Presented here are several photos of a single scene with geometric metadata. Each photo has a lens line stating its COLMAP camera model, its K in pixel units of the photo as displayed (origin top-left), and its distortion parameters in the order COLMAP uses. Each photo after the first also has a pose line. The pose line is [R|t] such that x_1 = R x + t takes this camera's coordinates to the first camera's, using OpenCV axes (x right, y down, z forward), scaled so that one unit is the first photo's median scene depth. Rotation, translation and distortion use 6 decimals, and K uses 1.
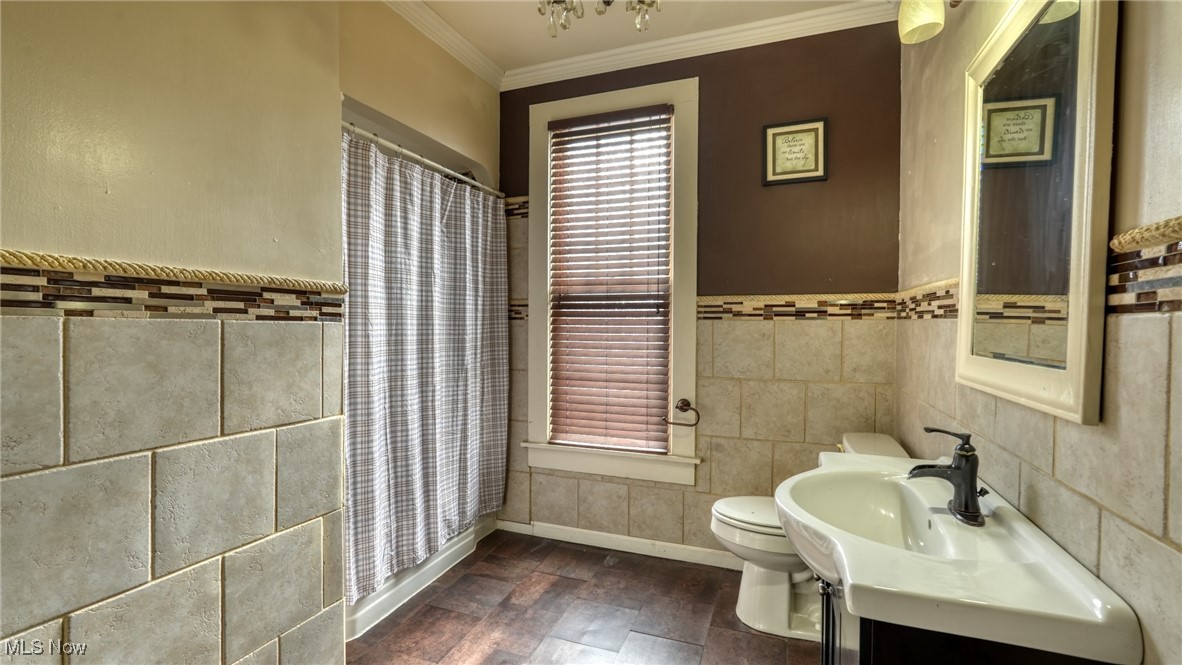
lens RADIAL K [[519.6, 0, 594.9], [0, 519.6, 333.2], [0, 0, 1]] dist [0.003285, 0.002125]
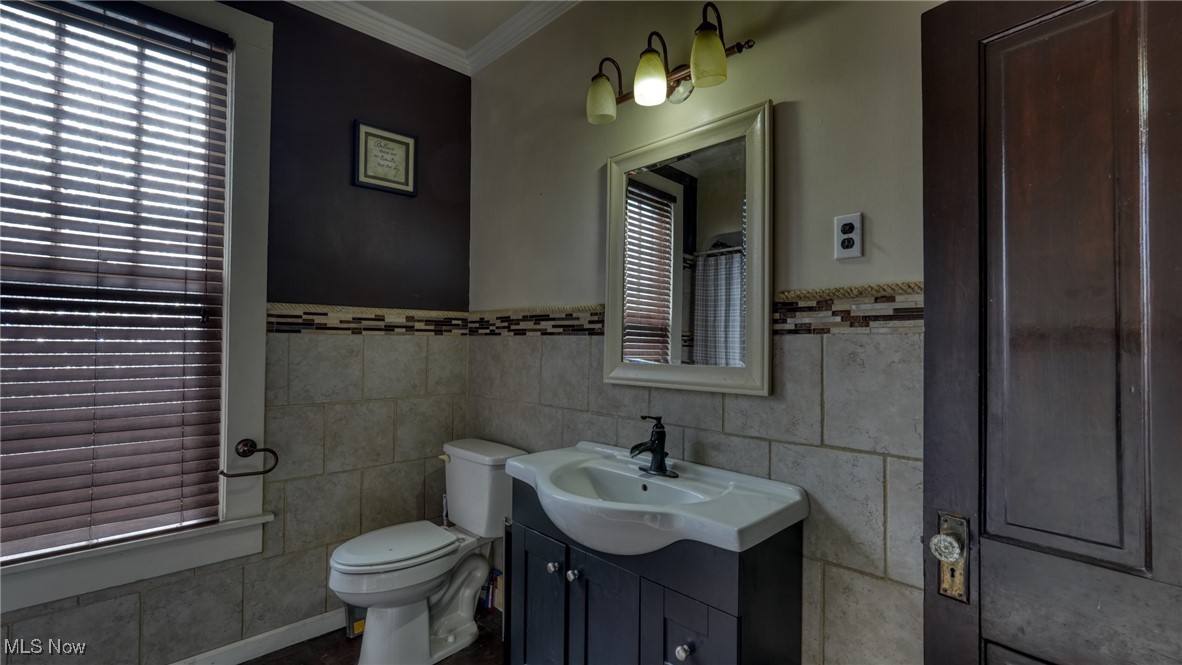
lens RADIAL K [[519.6, 0, 591.7], [0, 519.6, 334.8], [0, 0, 1]] dist [0.003285, 0.002125]
pose [[0.436690, 0.014752, 0.899491, -0.301347], [0.011117, 0.999701, -0.021793, -0.000940], [-0.899543, 0.019517, 0.436396, 0.245676]]
